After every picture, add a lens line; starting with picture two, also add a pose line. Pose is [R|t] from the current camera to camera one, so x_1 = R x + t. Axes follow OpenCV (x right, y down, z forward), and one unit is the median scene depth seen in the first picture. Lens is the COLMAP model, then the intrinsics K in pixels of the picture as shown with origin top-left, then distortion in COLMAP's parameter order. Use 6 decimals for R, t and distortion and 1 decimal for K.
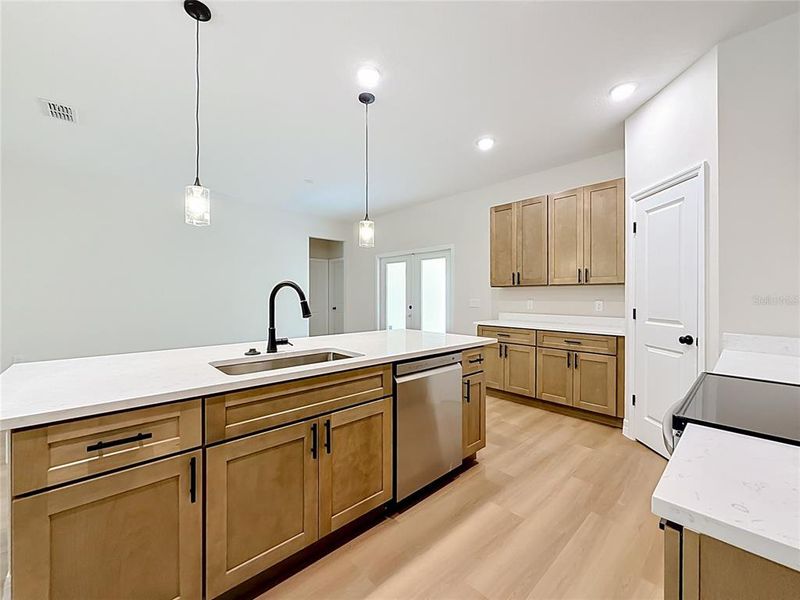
lens RADIAL K [[327.7, 0, 394.1], [0, 327.7, 295.0], [0, 0, 1]] dist [-0.002538, -0.000164]
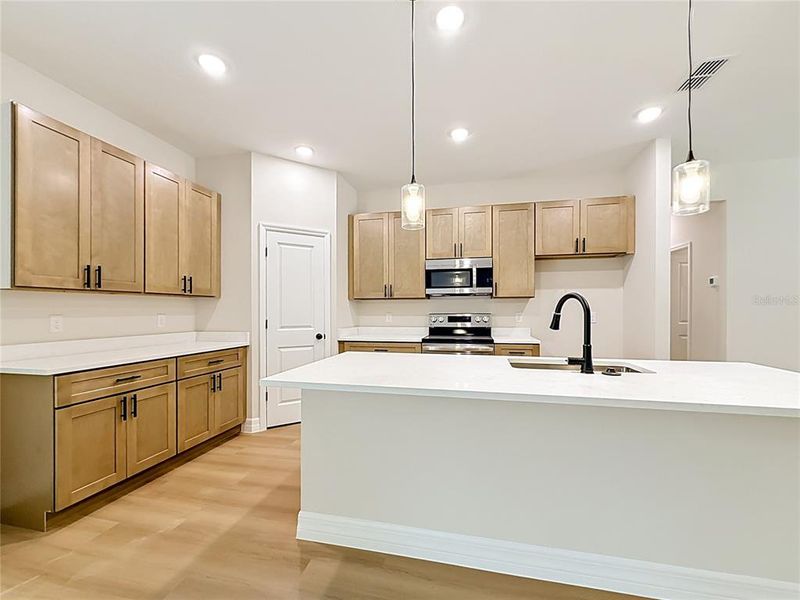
lens RADIAL K [[327.7, 0, 397.9], [0, 327.7, 310.5], [0, 0, 1]] dist [-0.002538, -0.000164]
pose [[-0.573830, 0.003457, 0.818967, -0.491271], [0.001283, 0.999994, -0.003322, 0.012012], [-0.818974, -0.000856, -0.573830, 1.211067]]
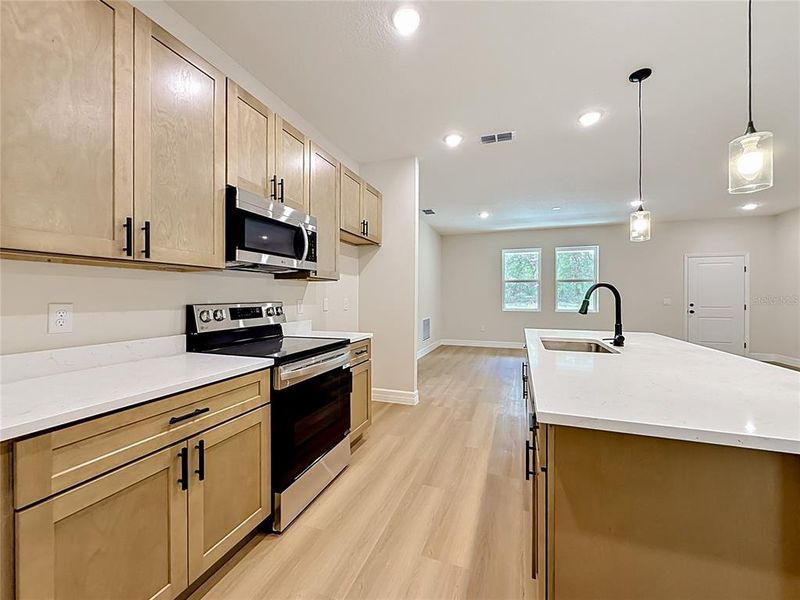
lens RADIAL K [[327.7, 0, 398.0], [0, 327.7, 300.8], [0, 0, 1]] dist [-0.002538, -0.000164]
pose [[-0.882726, 0.007284, -0.469831, 0.514497], [0.002455, 0.999938, 0.010890, 0.008953], [0.469881, 0.008459, -0.882689, 1.041463]]
